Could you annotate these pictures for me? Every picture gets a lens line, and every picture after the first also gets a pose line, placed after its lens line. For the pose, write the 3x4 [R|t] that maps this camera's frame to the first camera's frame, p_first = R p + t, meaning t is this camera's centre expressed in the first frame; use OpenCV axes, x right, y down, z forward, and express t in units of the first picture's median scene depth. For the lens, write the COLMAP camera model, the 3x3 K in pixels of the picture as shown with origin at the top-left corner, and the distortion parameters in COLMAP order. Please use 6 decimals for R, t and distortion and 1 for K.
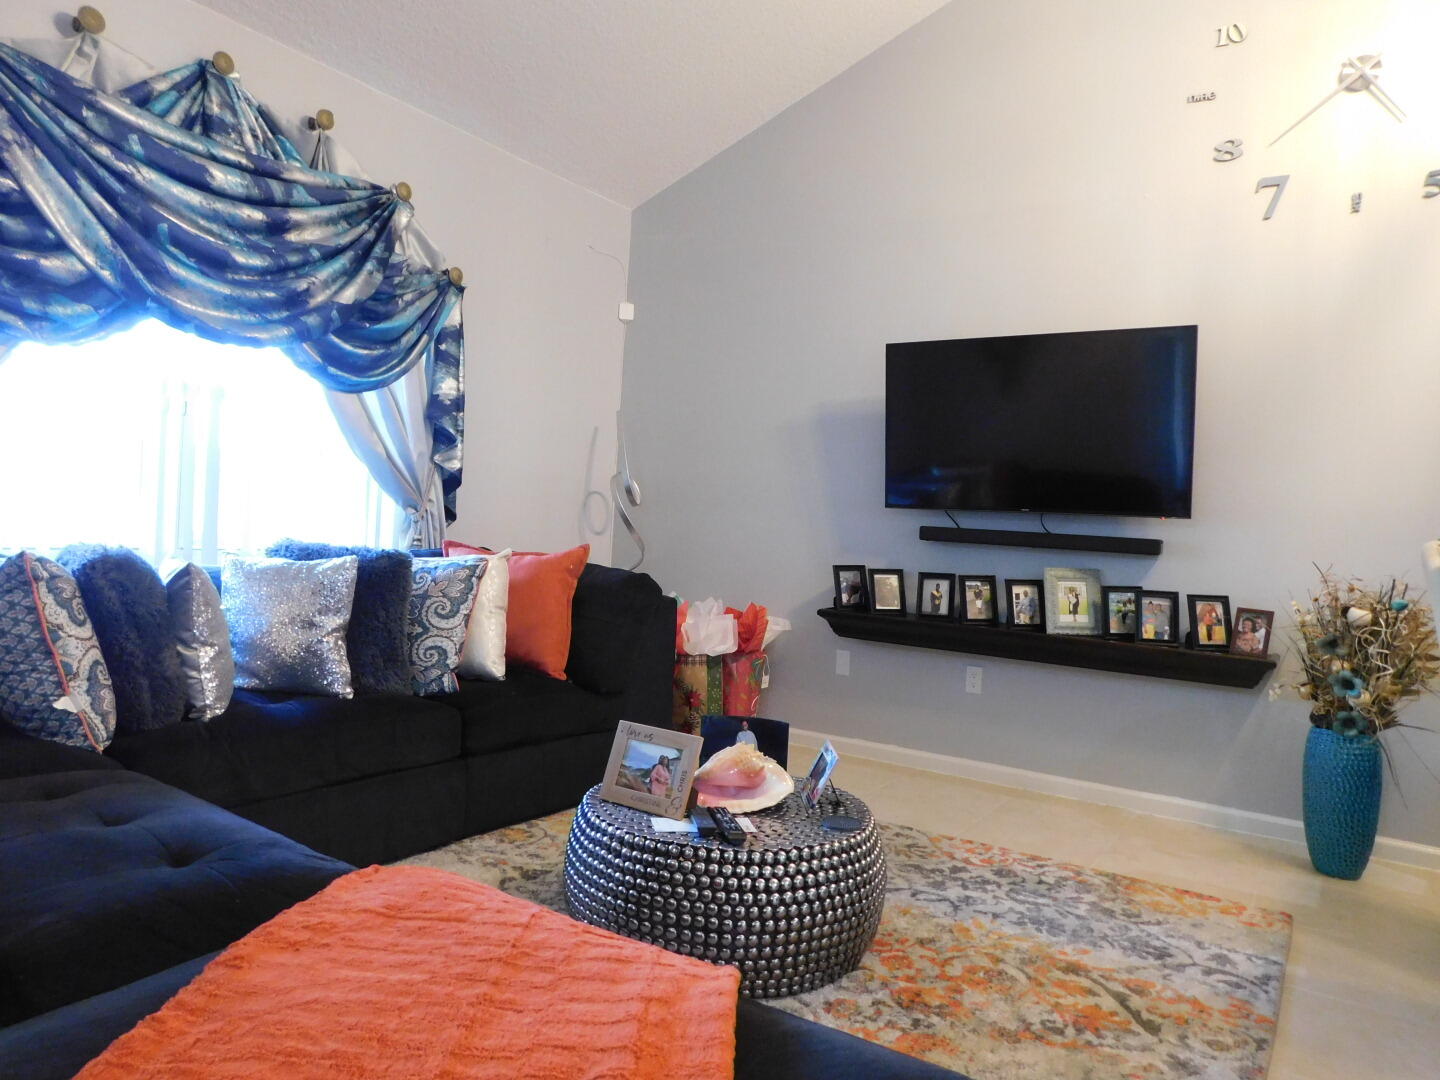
lens RADIAL K [[973.2, 0, 720.0], [0, 973.2, 540.0], [0, 0, 1]] dist [-0.076913, 0.077631]
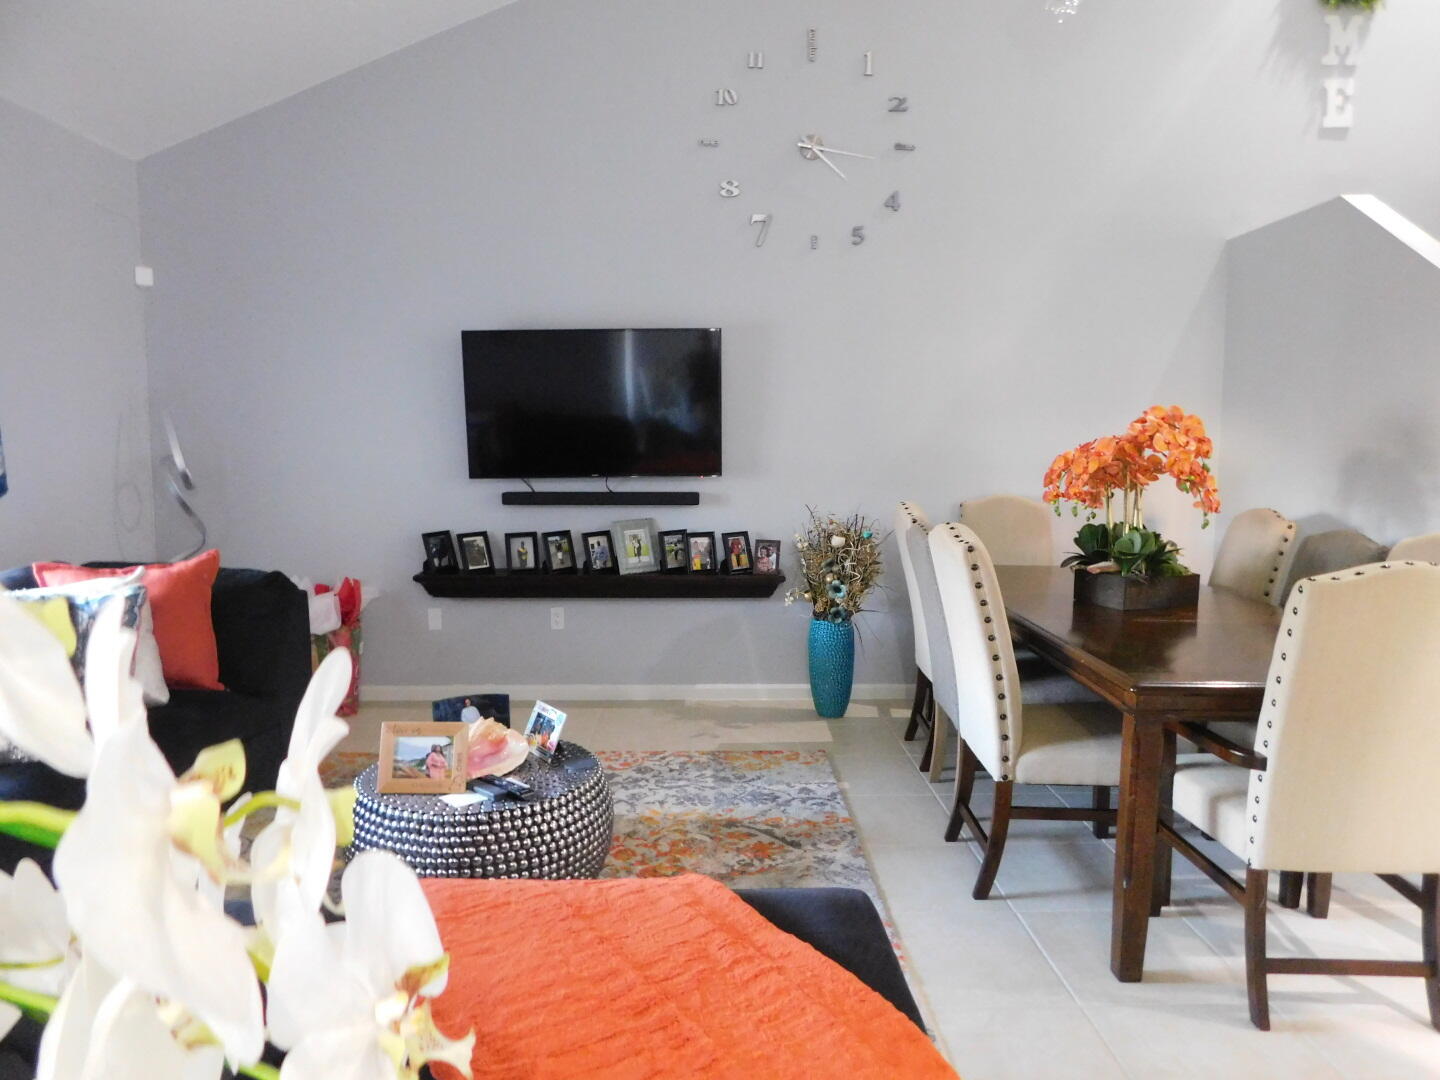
lens RADIAL K [[973.2, 0, 720.0], [0, 973.2, 540.0], [0, 0, 1]] dist [-0.076913, 0.077631]
pose [[0.818874, -0.116602, 0.562005, -0.302777], [0.056797, 0.990804, 0.122810, -0.111263], [-0.571157, -0.068645, 0.817966, -0.106312]]
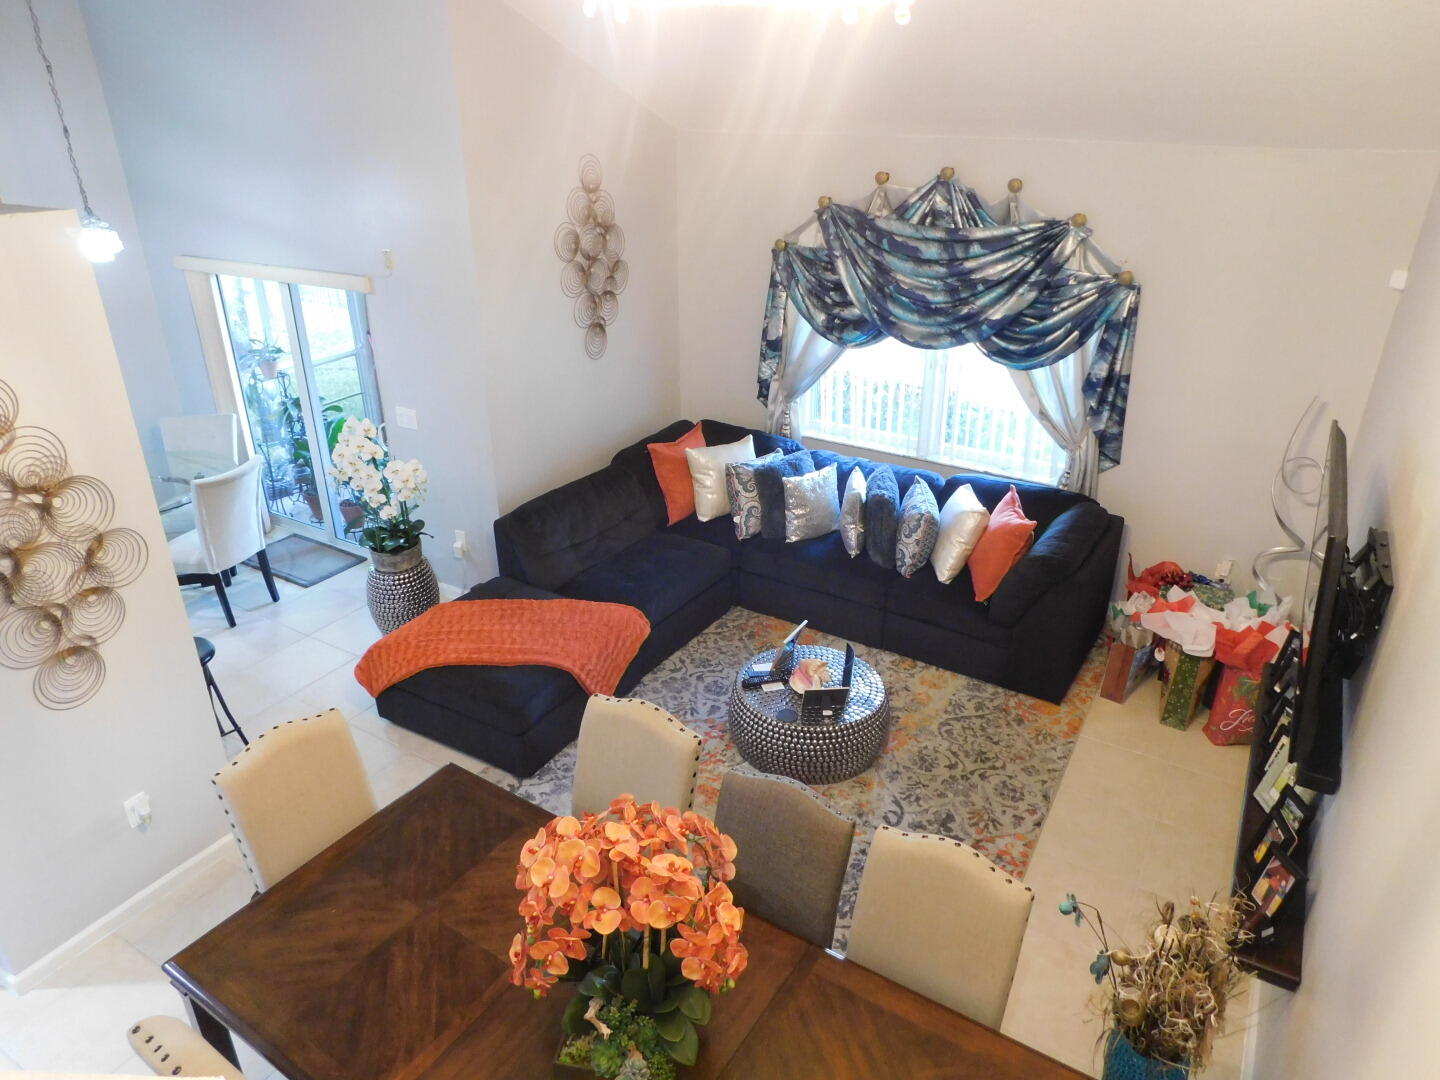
lens RADIAL K [[973.2, 0, 720.0], [0, 973.2, 540.0], [0, 0, 1]] dist [-0.076913, 0.077631]
pose [[0.032812, 0.364089, -0.930786, 1.270620], [-0.018014, 0.931351, 0.363676, -0.517310], [0.999299, 0.004834, 0.037118, 0.560299]]
